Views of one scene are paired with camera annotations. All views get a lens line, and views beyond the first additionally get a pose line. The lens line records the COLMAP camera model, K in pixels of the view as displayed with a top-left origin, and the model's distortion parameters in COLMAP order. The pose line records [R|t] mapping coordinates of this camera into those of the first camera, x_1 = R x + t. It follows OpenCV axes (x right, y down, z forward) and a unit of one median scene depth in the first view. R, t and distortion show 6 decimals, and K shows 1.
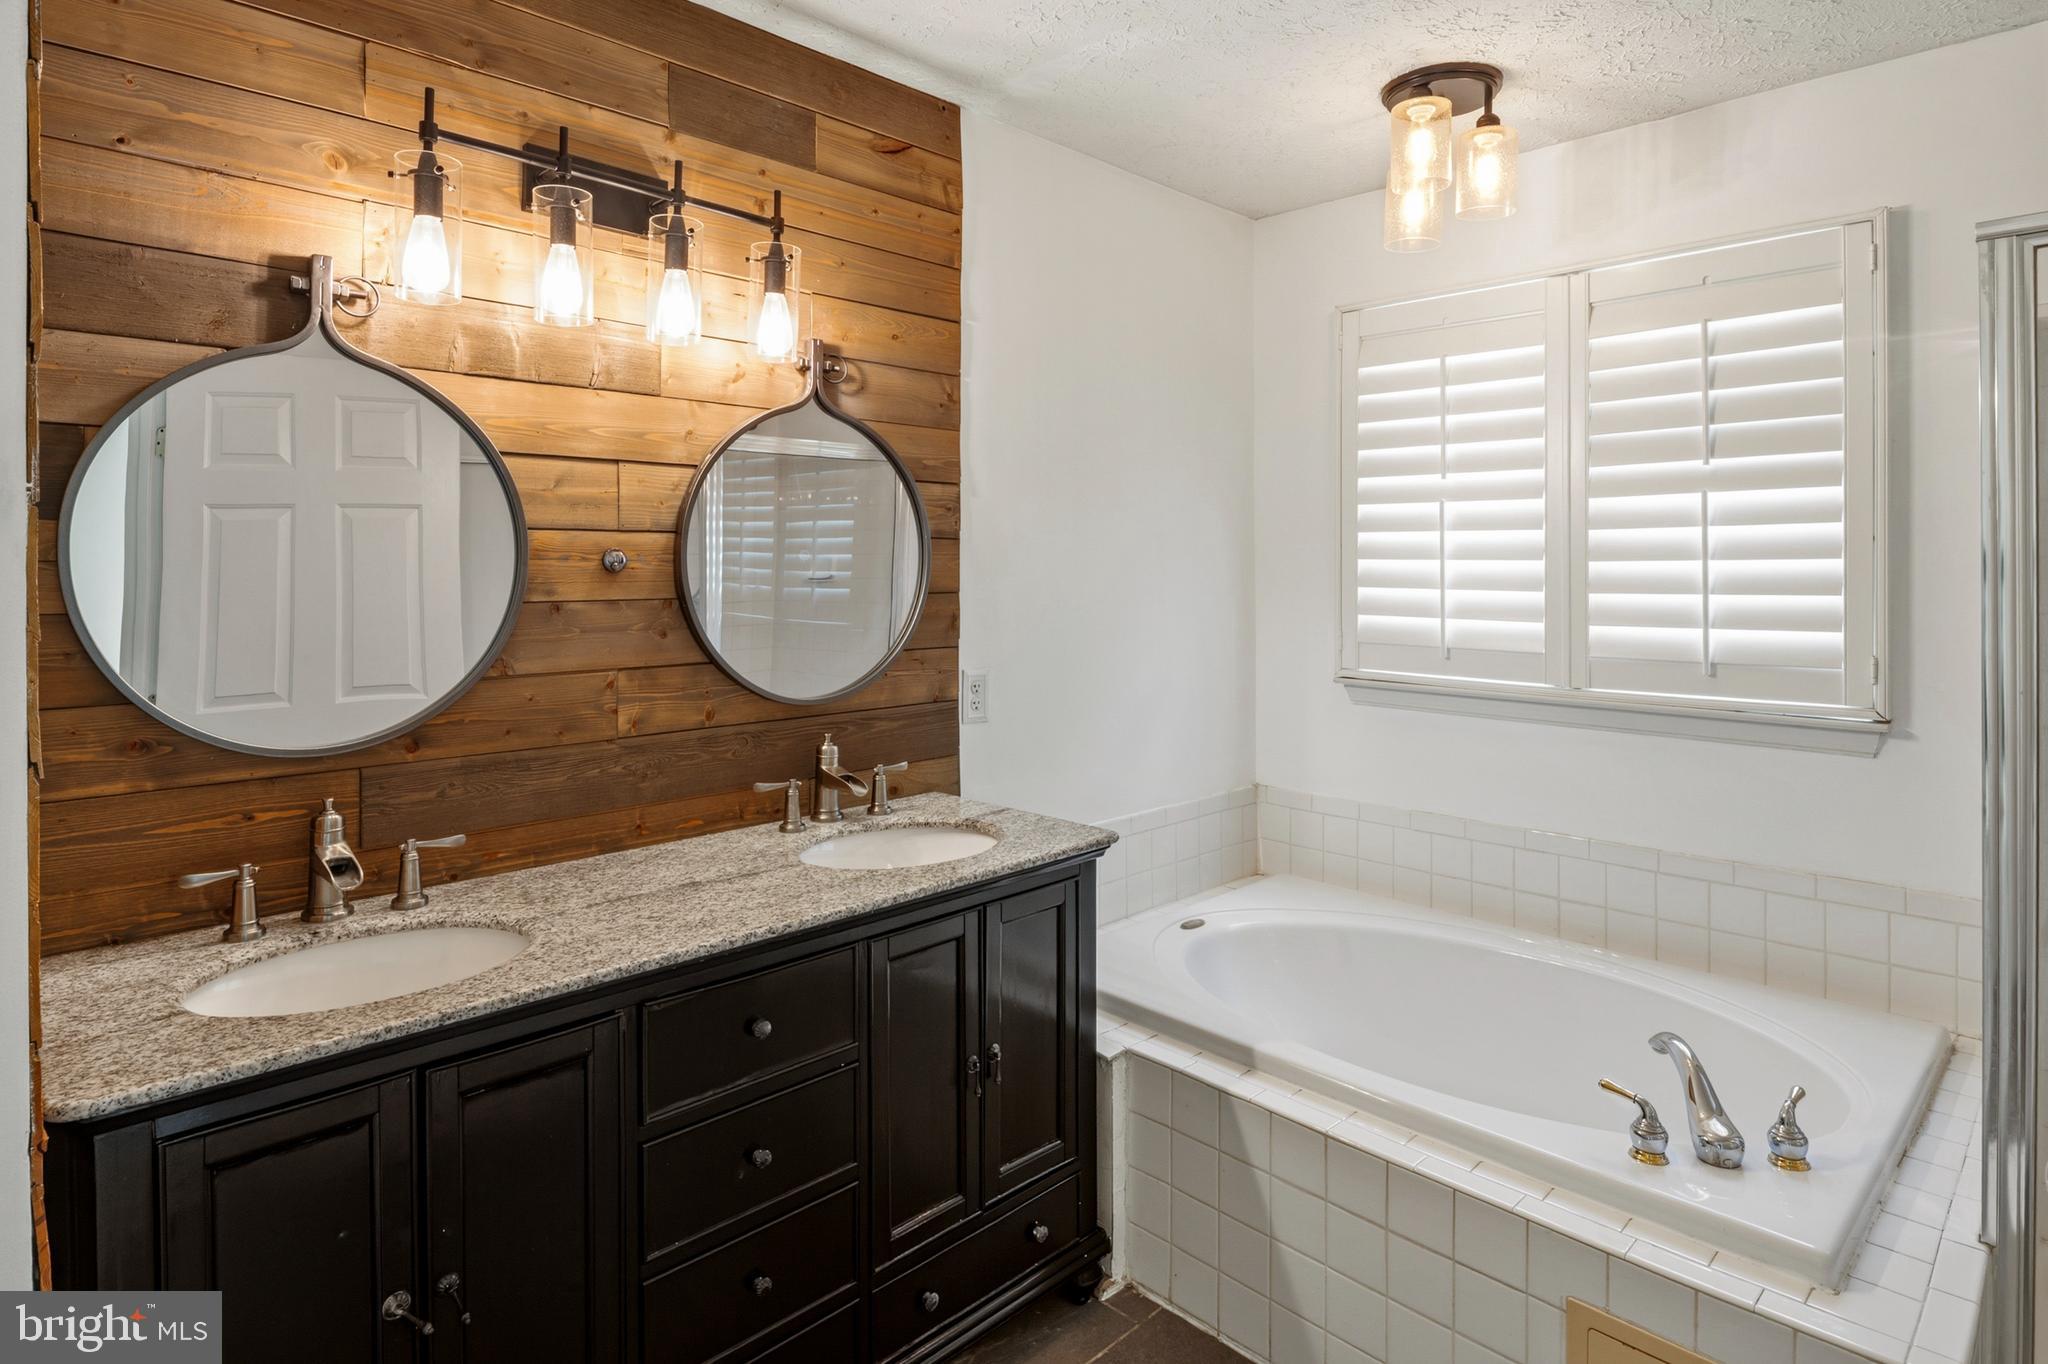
lens RADIAL K [[1150.6, 0, 1015.0], [0, 1150.6, 567.2], [0, 0, 1]] dist [0.008051, -0.000059]
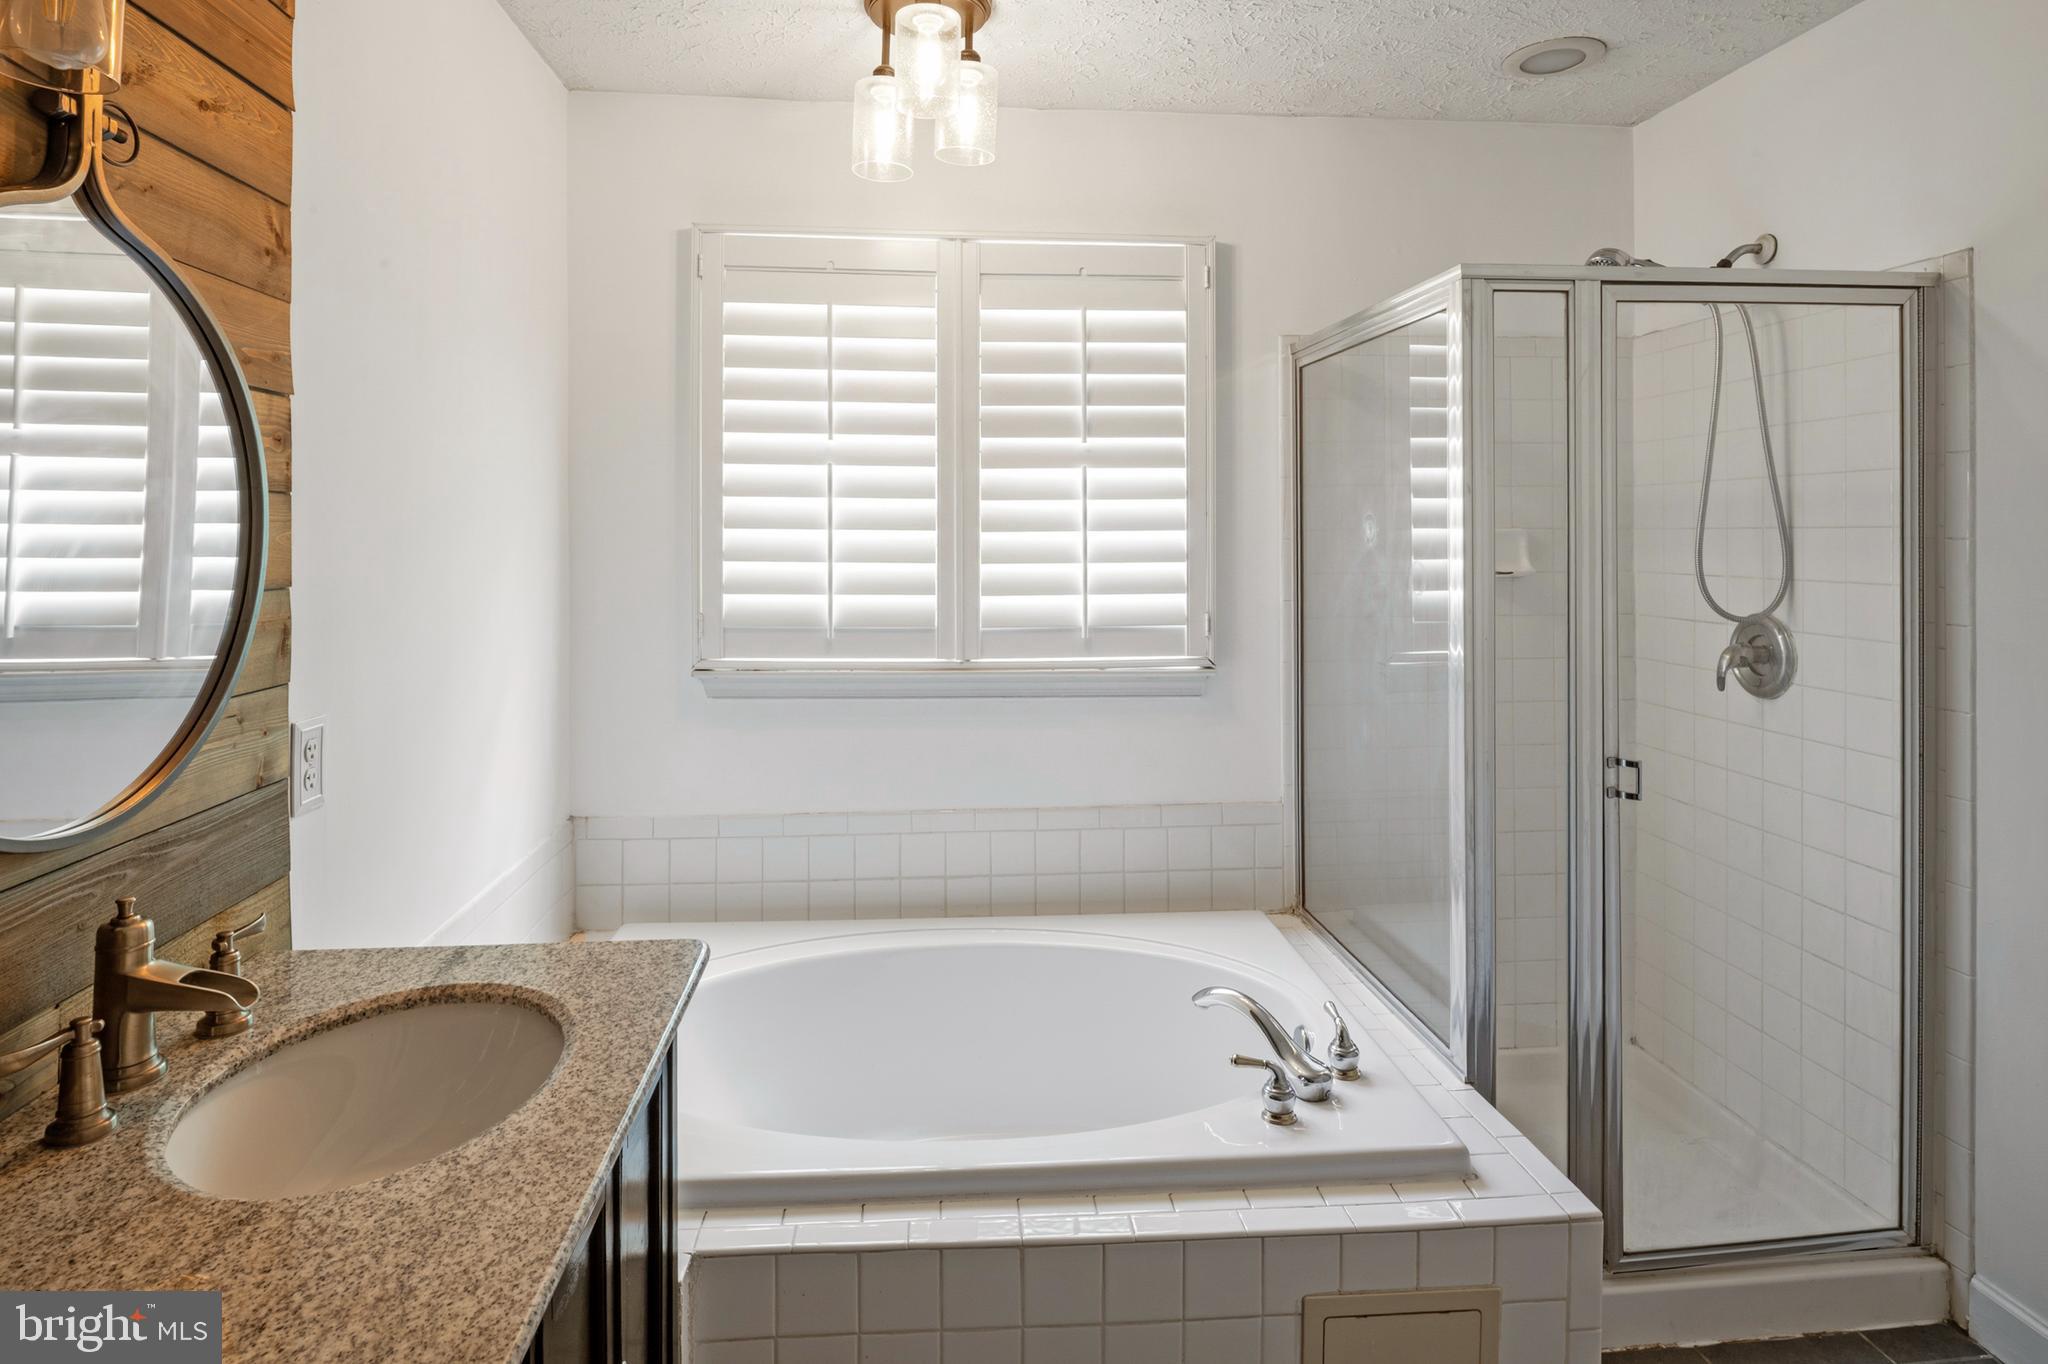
lens RADIAL K [[1150.6, 0, 1021.0], [0, 1150.6, 534.6], [0, 0, 1]] dist [0.008051, -0.000059]
pose [[0.628949, -0.000310, 0.777446, -0.267576], [0.001036, 0.999999, -0.000439, -0.003288], [-0.777446, 0.001081, 0.628949, 0.368703]]
